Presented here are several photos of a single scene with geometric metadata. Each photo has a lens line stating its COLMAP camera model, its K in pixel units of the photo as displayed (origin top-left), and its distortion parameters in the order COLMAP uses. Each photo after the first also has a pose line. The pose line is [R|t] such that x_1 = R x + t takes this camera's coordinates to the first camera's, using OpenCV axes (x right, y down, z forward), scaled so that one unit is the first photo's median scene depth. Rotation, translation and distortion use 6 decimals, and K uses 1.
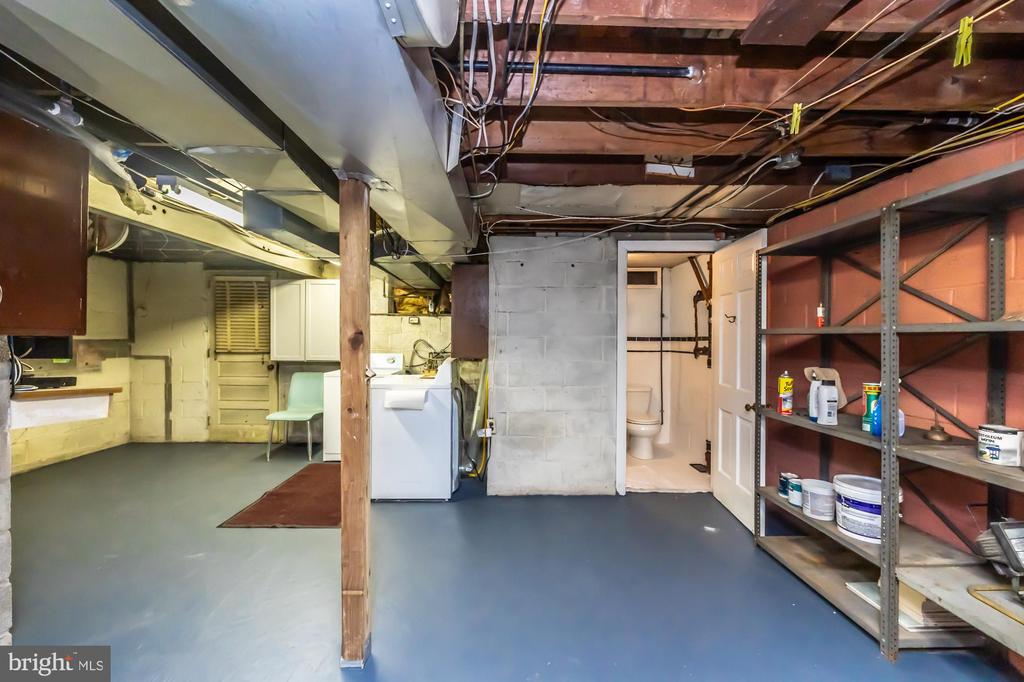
lens RADIAL K [[434.1, 0, 514.1], [0, 434.1, 339.3], [0, 0, 1]] dist [-0.001211, 0.001325]
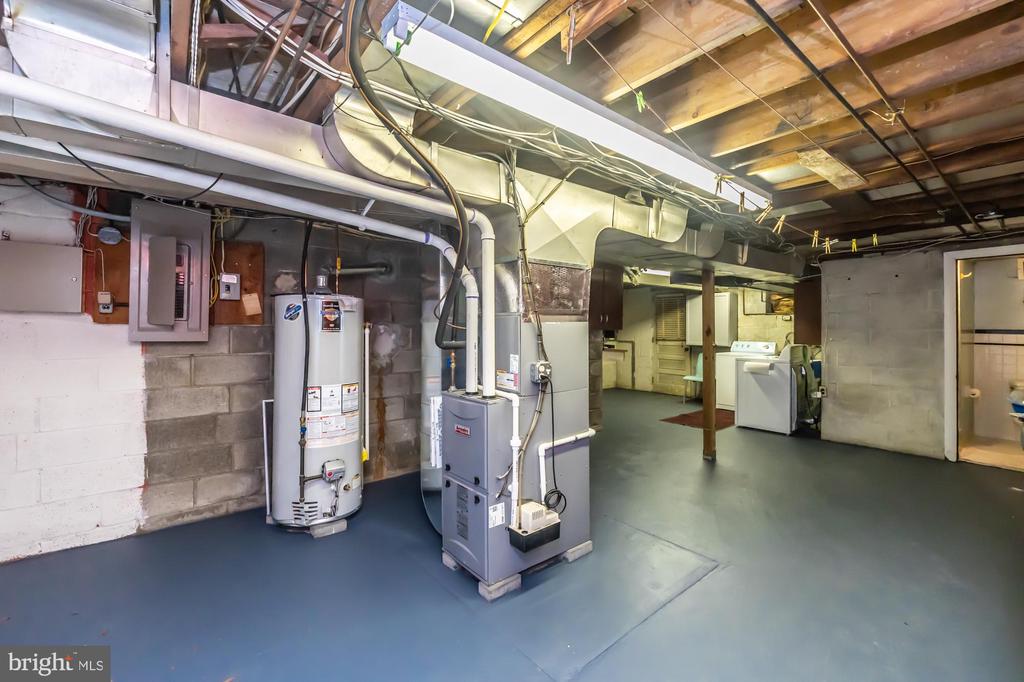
lens RADIAL K [[434.1, 0, 514.4], [0, 434.1, 334.2], [0, 0, 1]] dist [-0.001211, 0.001325]
pose [[0.615153, 0.006134, -0.788384, 0.452284], [-0.003300, 0.999981, 0.005206, 0.003547], [0.788401, -0.000601, 0.615161, -0.707974]]
